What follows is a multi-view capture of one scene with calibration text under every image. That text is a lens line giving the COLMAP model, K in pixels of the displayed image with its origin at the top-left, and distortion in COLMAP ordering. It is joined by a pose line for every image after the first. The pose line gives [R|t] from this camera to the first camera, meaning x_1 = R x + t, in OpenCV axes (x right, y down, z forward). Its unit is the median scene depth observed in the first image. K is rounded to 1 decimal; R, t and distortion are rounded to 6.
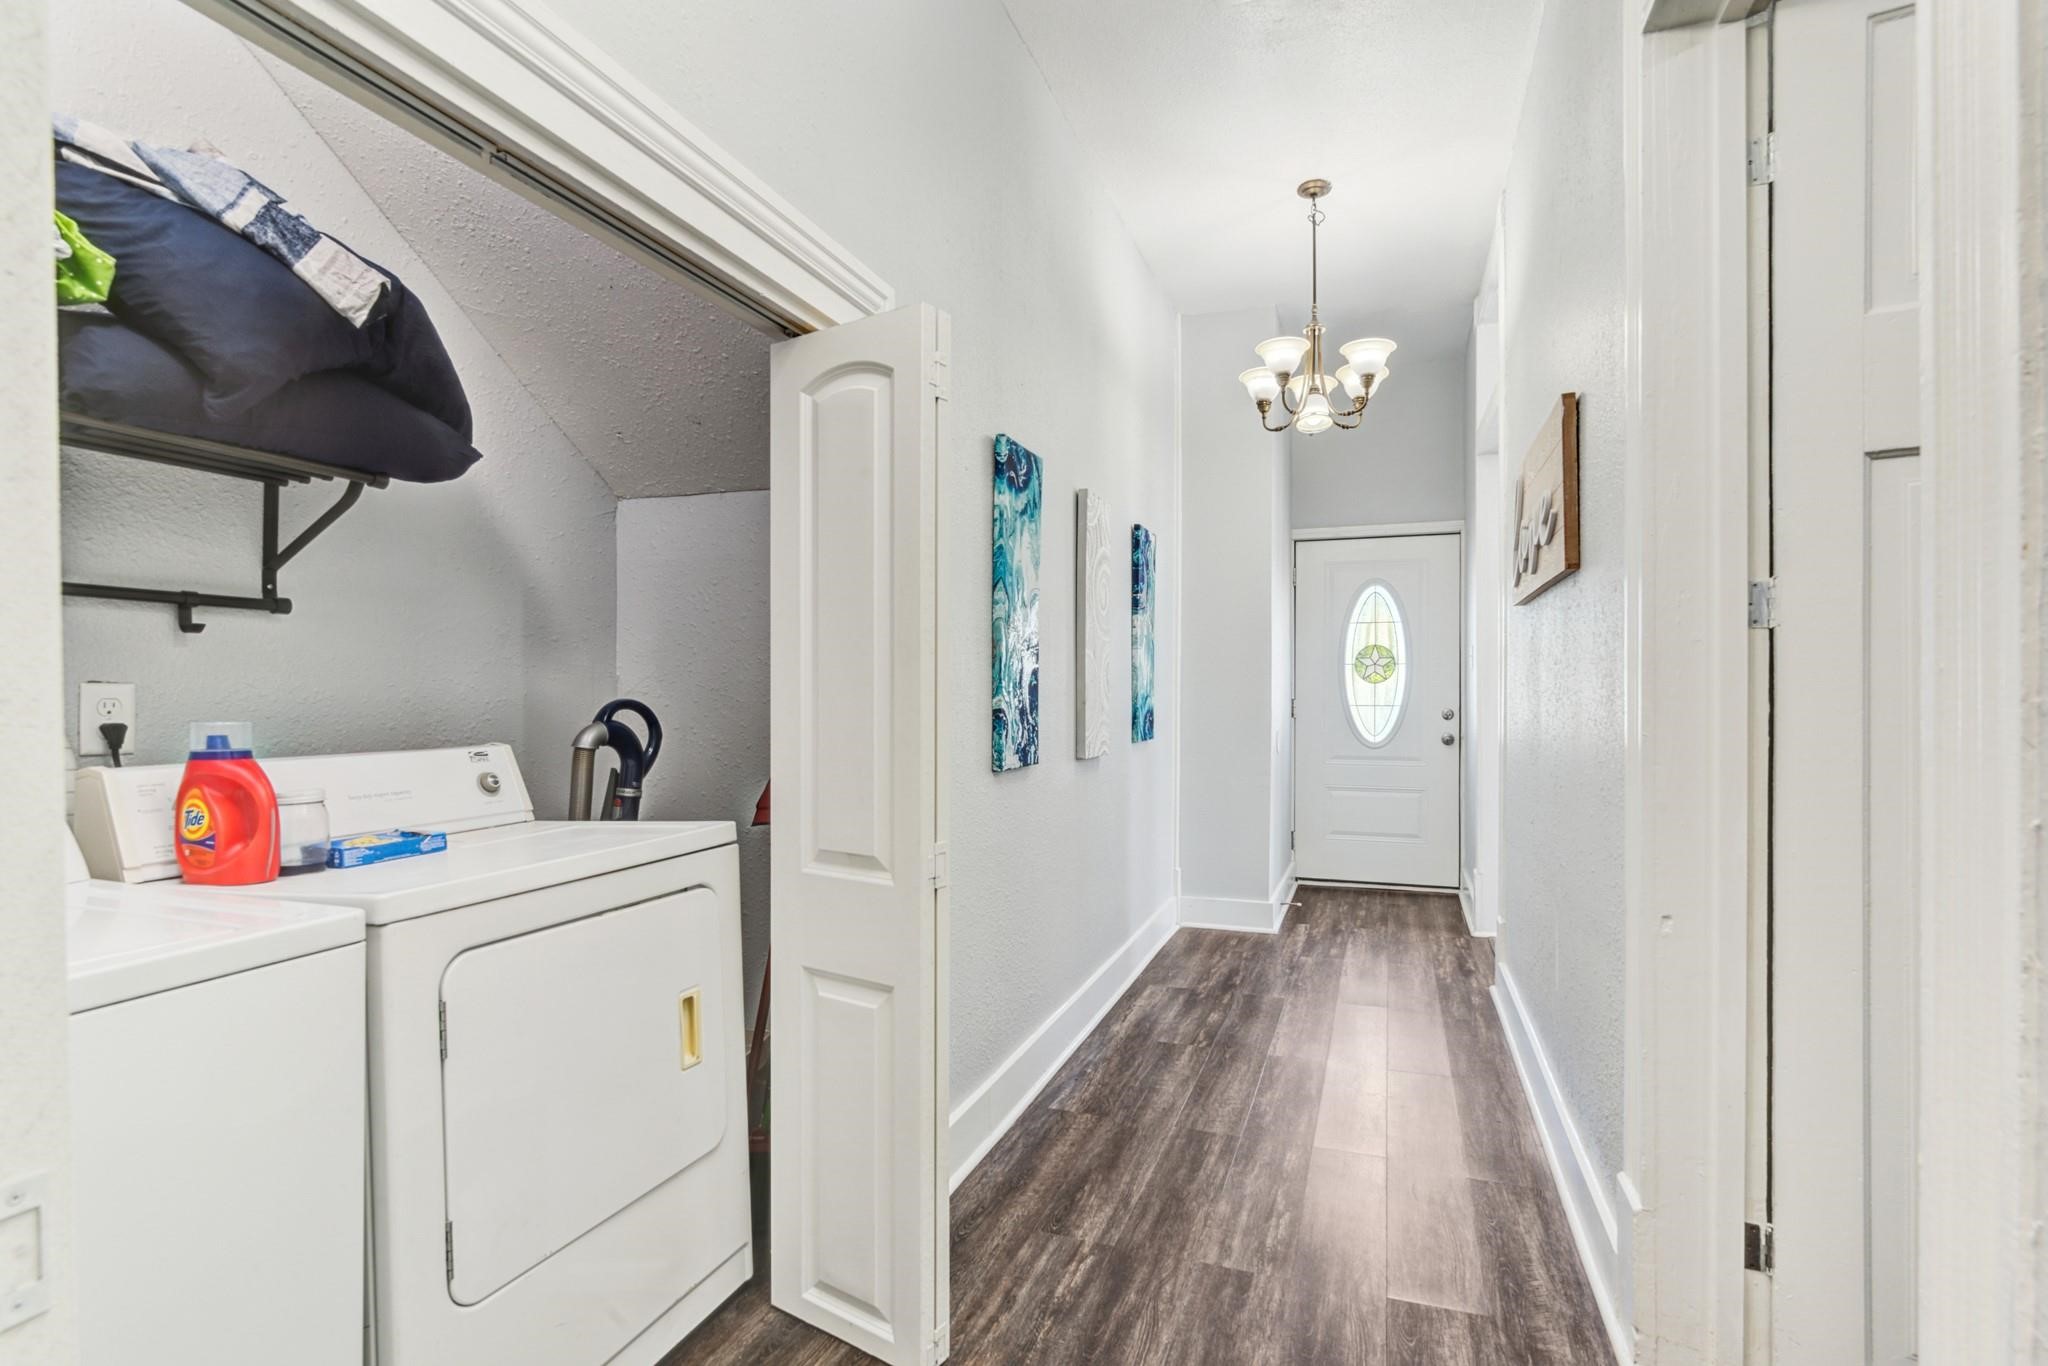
lens RADIAL K [[969.7, 0, 1040.7], [0, 969.7, 684.6], [0, 0, 1]] dist [-0.001875, 0.000378]
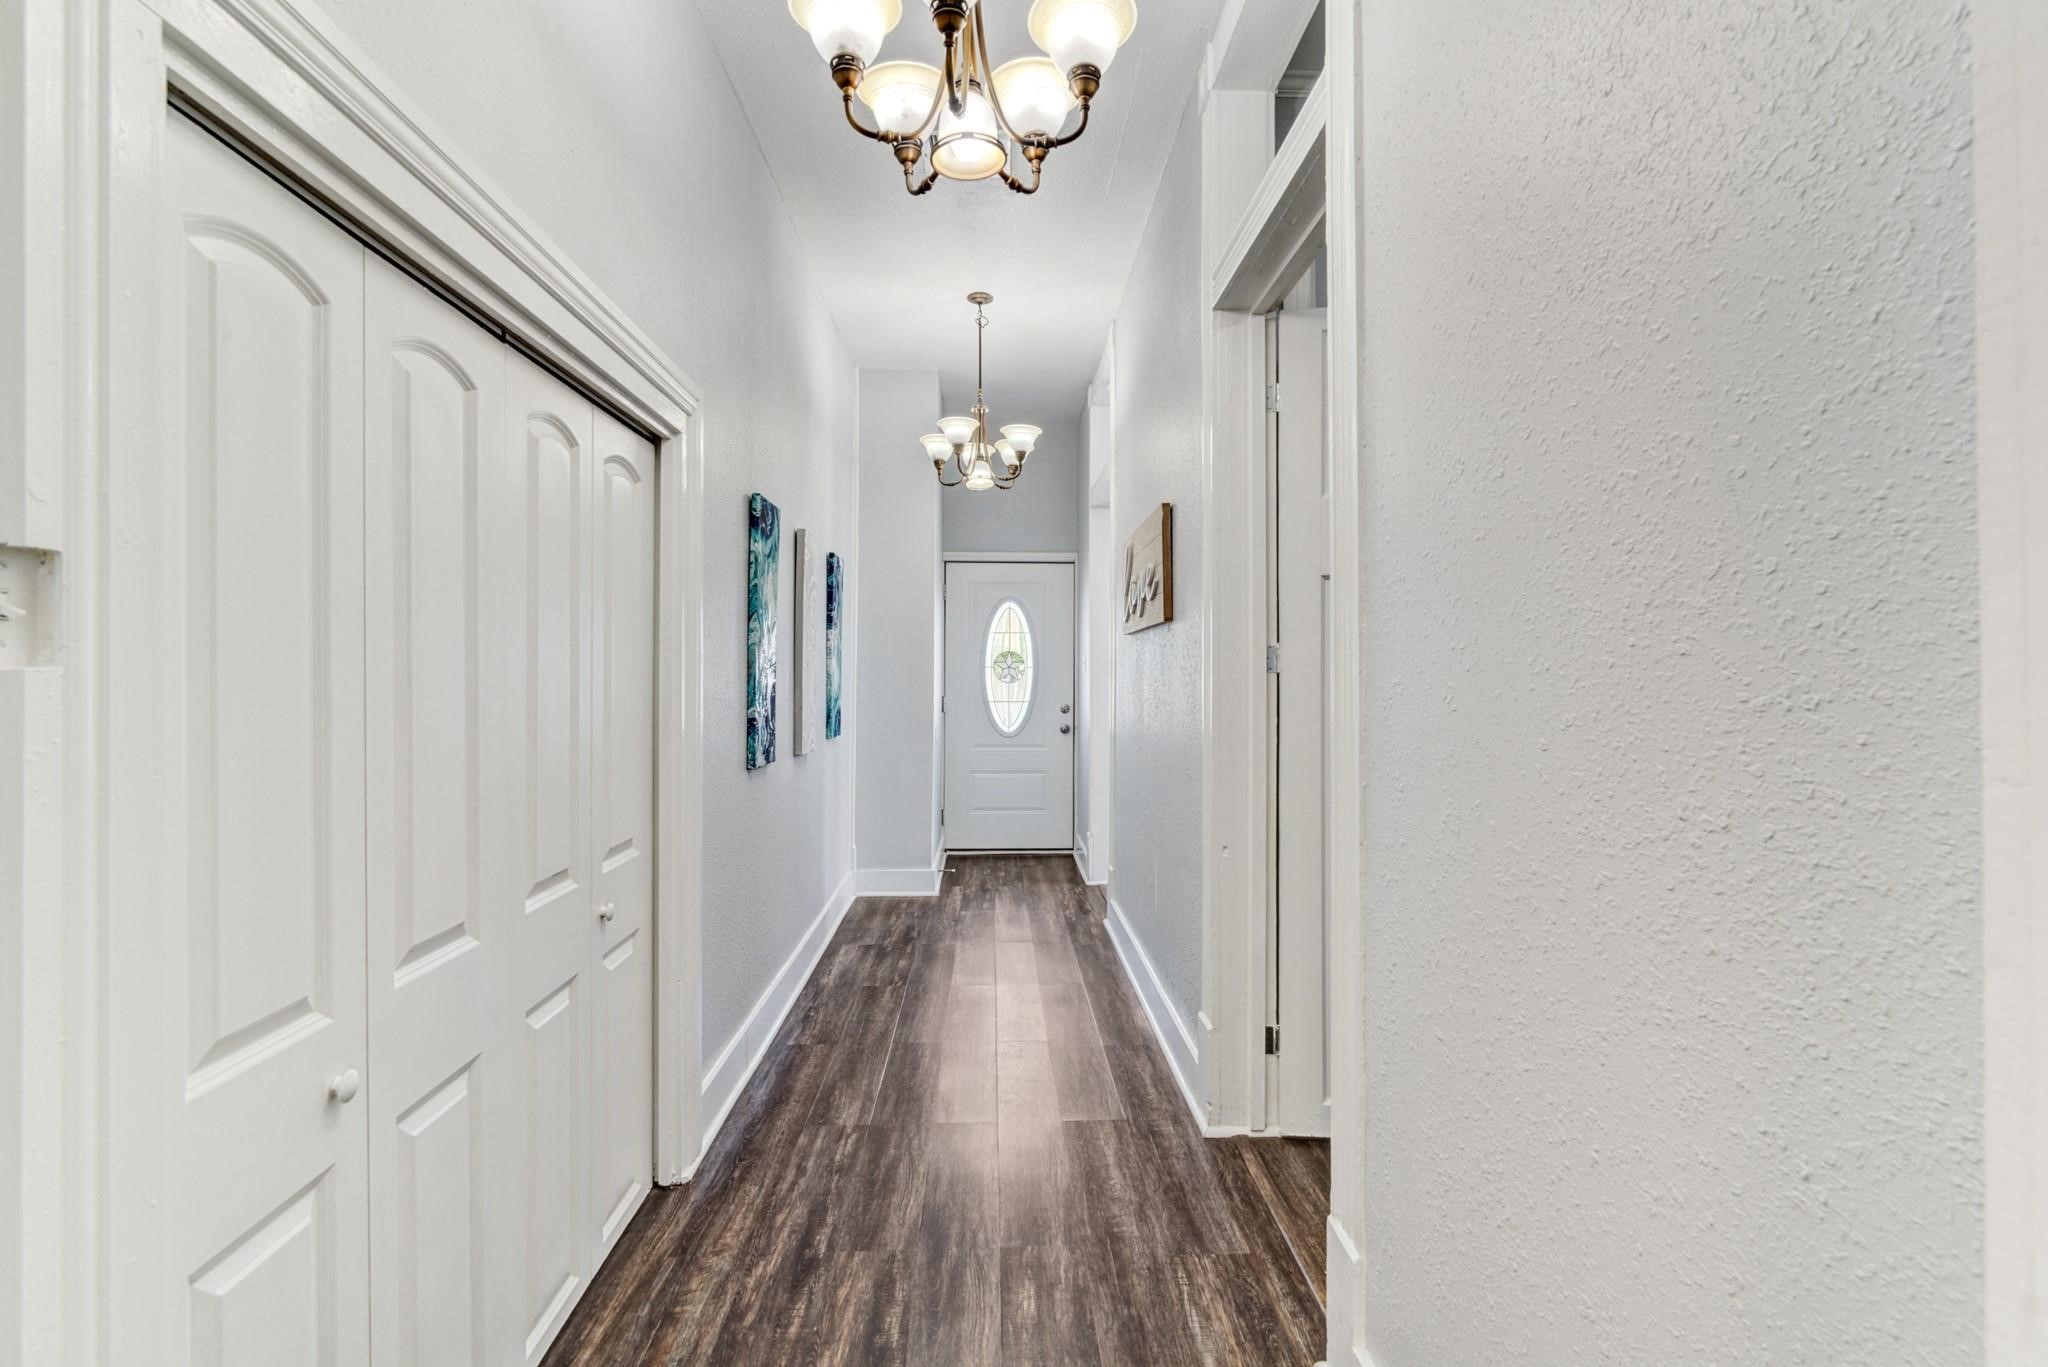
lens RADIAL K [[954.9, 0, 1013.0], [0, 954.9, 652.3], [0, 0, 1]] dist [0.000370, -0.000289]
pose [[0.932688, 0.011205, 0.360511, -0.159939], [-0.004313, 0.999792, -0.019917, -0.032644], [-0.360659, 0.017022, 0.932542, -0.222709]]
